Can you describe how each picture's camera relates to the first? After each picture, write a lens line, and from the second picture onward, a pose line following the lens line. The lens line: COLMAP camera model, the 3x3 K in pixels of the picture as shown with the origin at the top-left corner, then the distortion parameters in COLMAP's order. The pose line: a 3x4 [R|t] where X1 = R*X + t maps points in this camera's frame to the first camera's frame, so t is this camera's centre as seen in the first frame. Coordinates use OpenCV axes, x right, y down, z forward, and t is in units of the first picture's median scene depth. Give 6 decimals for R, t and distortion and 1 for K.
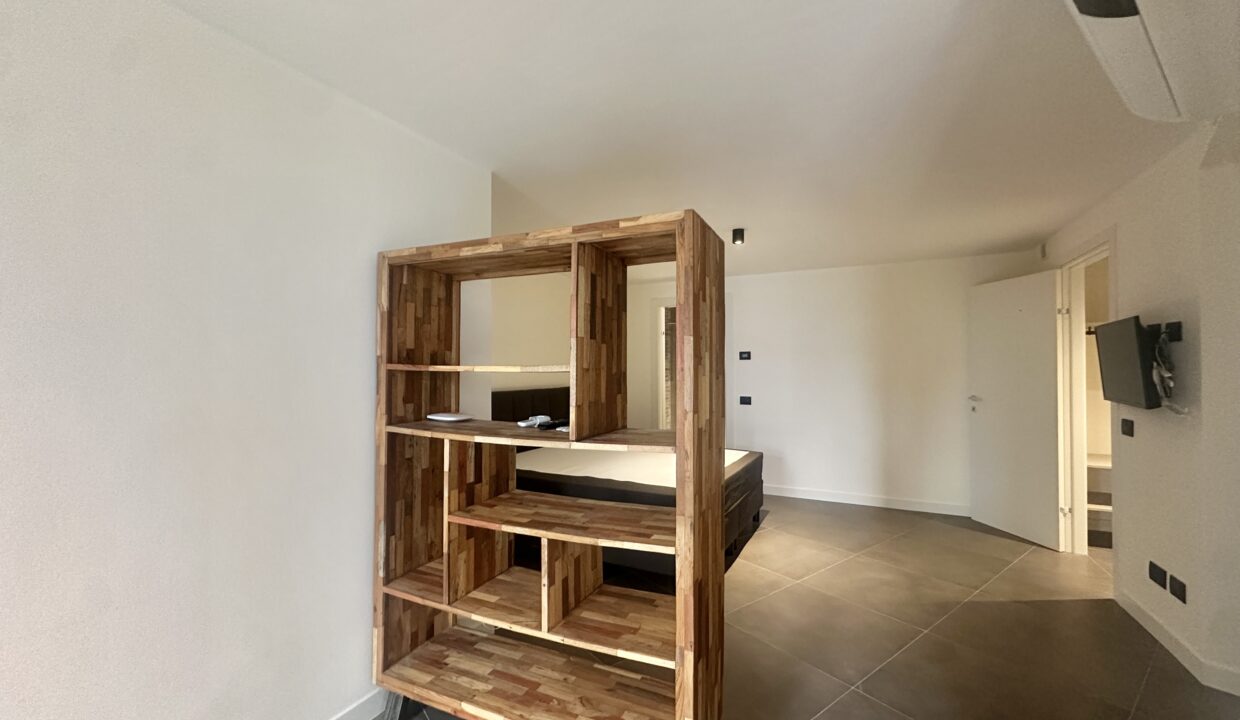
lens RADIAL K [[498.8, 0, 620.0], [0, 498.8, 360.0], [0, 0, 1]] dist [-0.026455, -0.000124]
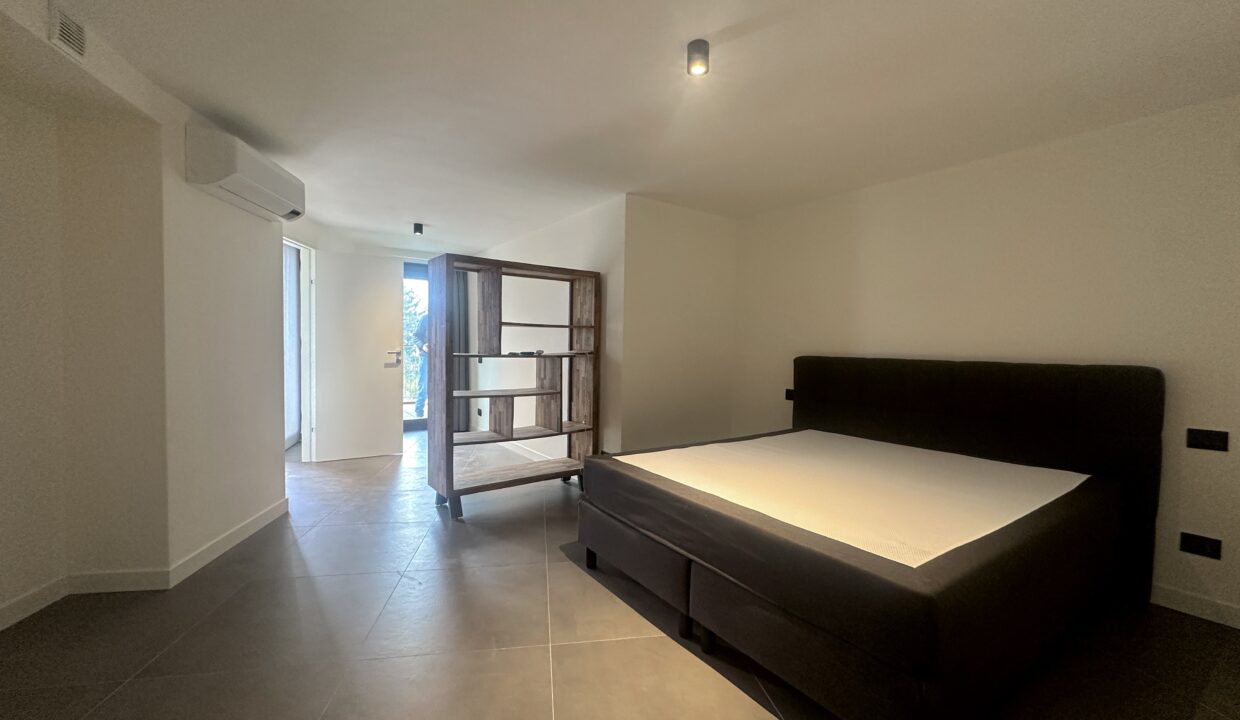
lens RADIAL K [[498.8, 0, 620.0], [0, 498.8, 360.0], [0, 0, 1]] dist [-0.026455, -0.000124]
pose [[-0.475170, 0.023845, -0.879571, 1.371485], [0.004600, 0.999686, 0.024616, 0.104620], [0.879882, 0.007651, -0.475130, 2.172066]]
